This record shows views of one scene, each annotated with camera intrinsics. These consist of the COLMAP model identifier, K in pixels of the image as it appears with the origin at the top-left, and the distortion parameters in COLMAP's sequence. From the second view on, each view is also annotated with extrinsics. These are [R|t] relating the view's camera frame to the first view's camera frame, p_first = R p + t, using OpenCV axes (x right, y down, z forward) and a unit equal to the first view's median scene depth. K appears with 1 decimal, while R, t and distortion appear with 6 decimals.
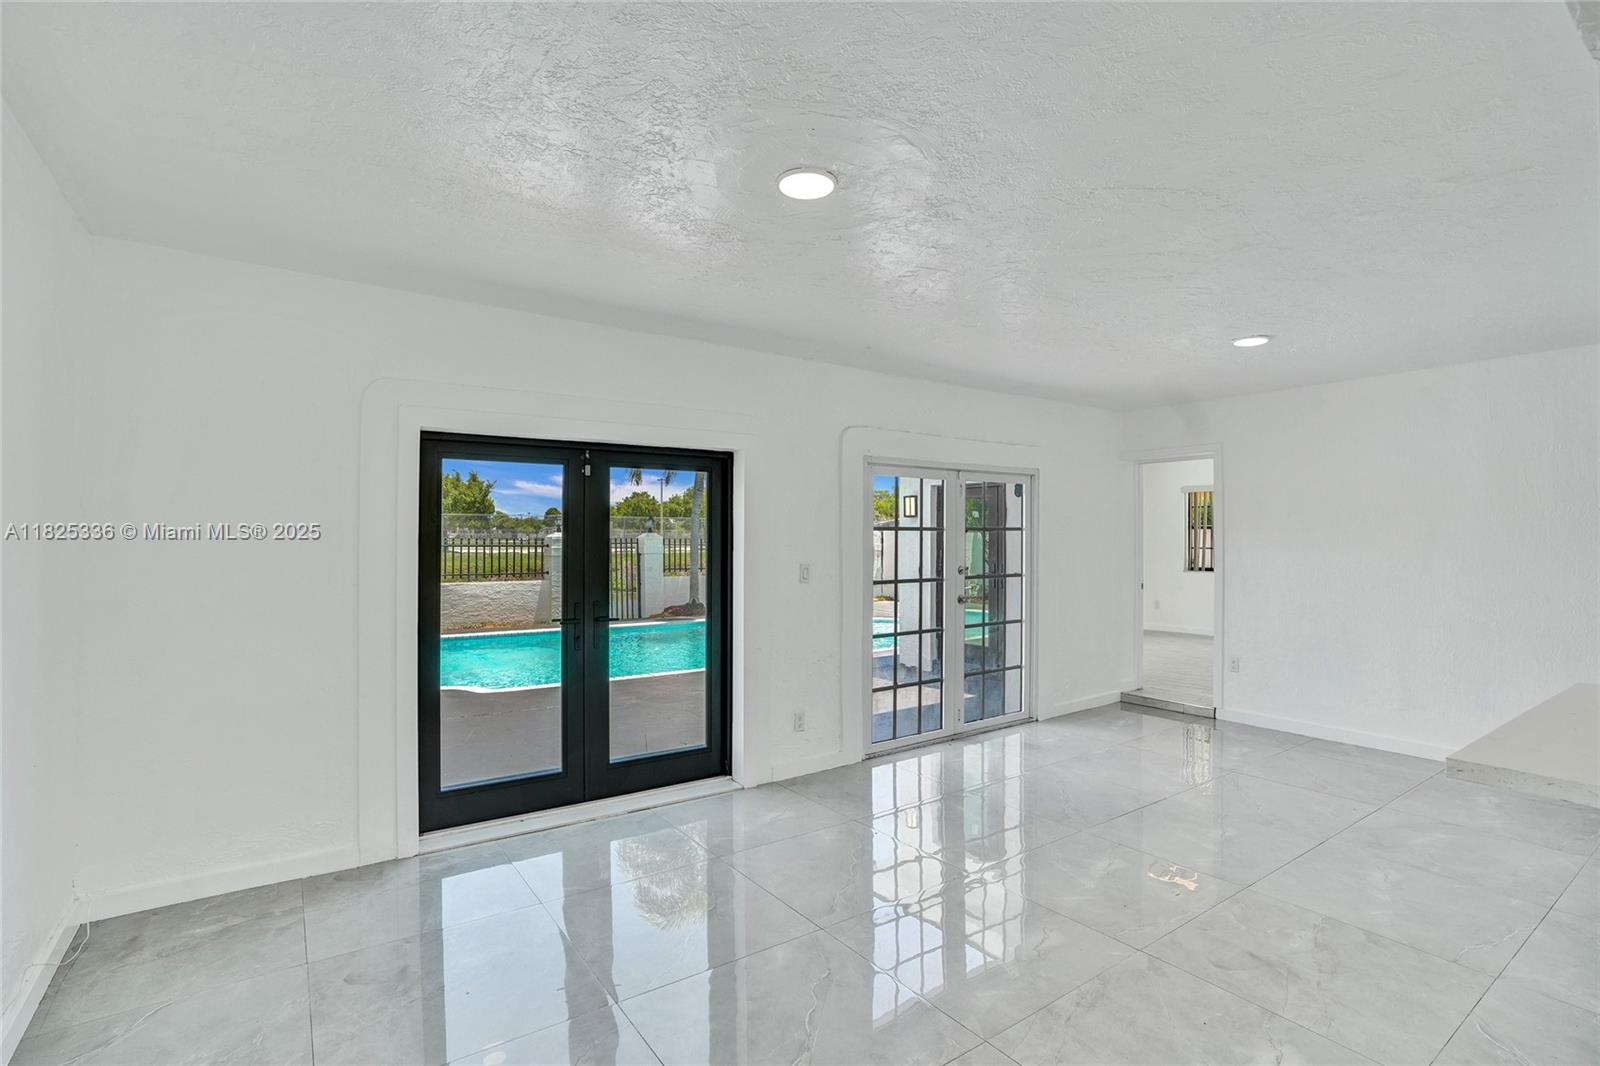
lens RADIAL K [[752.0, 0, 800.0], [0, 752.0, 533.0], [0, 0, 1]] dist [-0.065915, 0.024133]
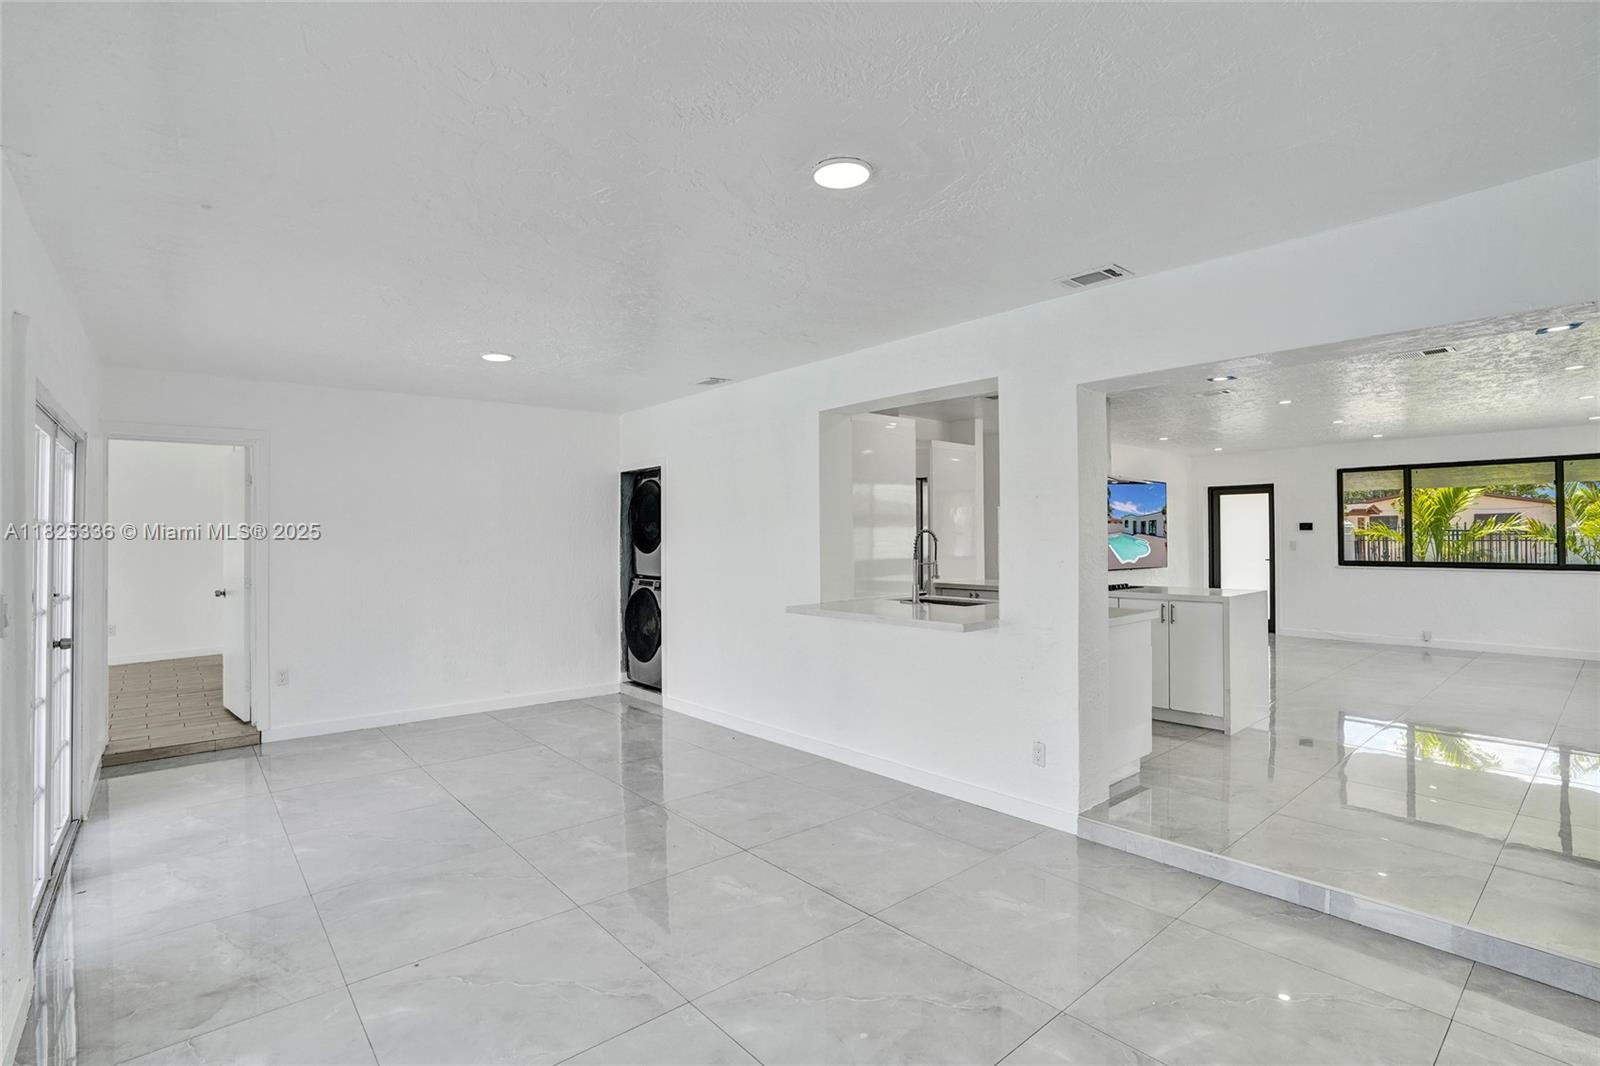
lens RADIAL K [[752.0, 0, 800.0], [0, 752.0, 533.0], [0, 0, 1]] dist [-0.065915, 0.024133]
pose [[-0.097959, 0.005648, 0.995174, -0.631580], [0.003560, 0.999979, -0.005324, 0.012589], [-0.995184, 0.003021, -0.097977, 0.761615]]
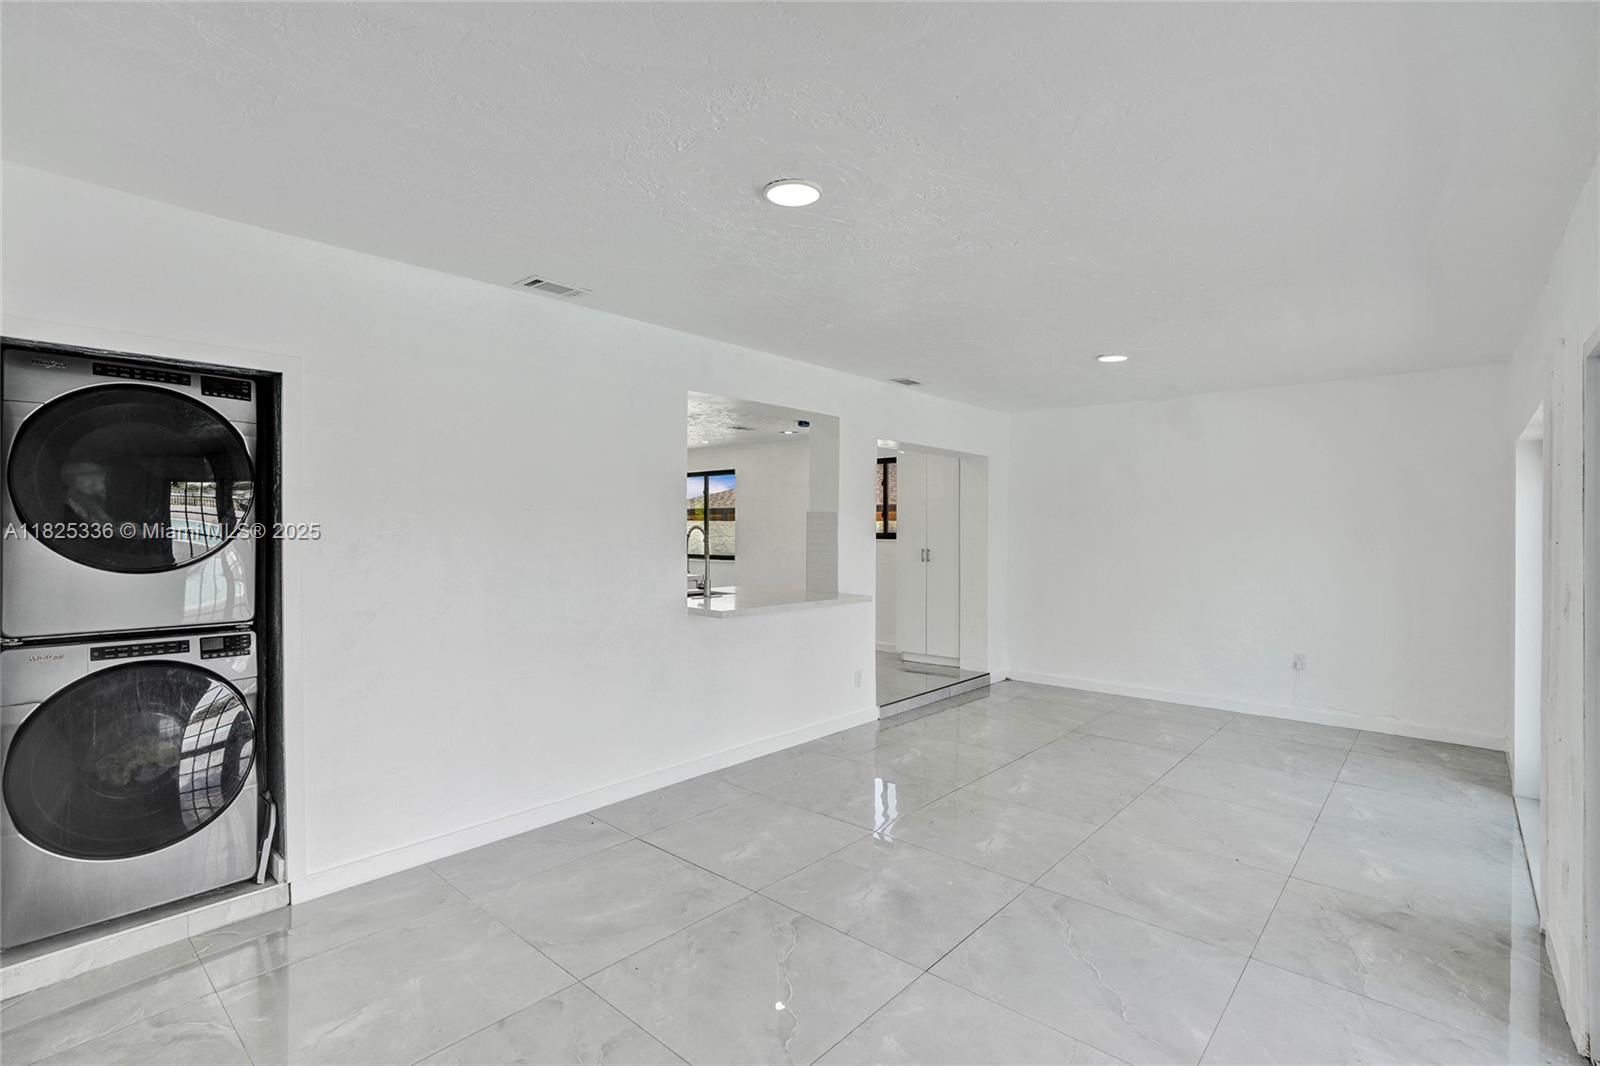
lens RADIAL K [[767.6, 0, 800.0], [0, 767.6, 533.0], [0, 0, 1]] dist [-0.060189, 0.028342]
pose [[-0.971604, -0.002453, -0.236598, 0.879412], [-0.002859, 0.999995, 0.001373, 0.011452], [0.236594, 0.002011, -0.971607, 1.858697]]
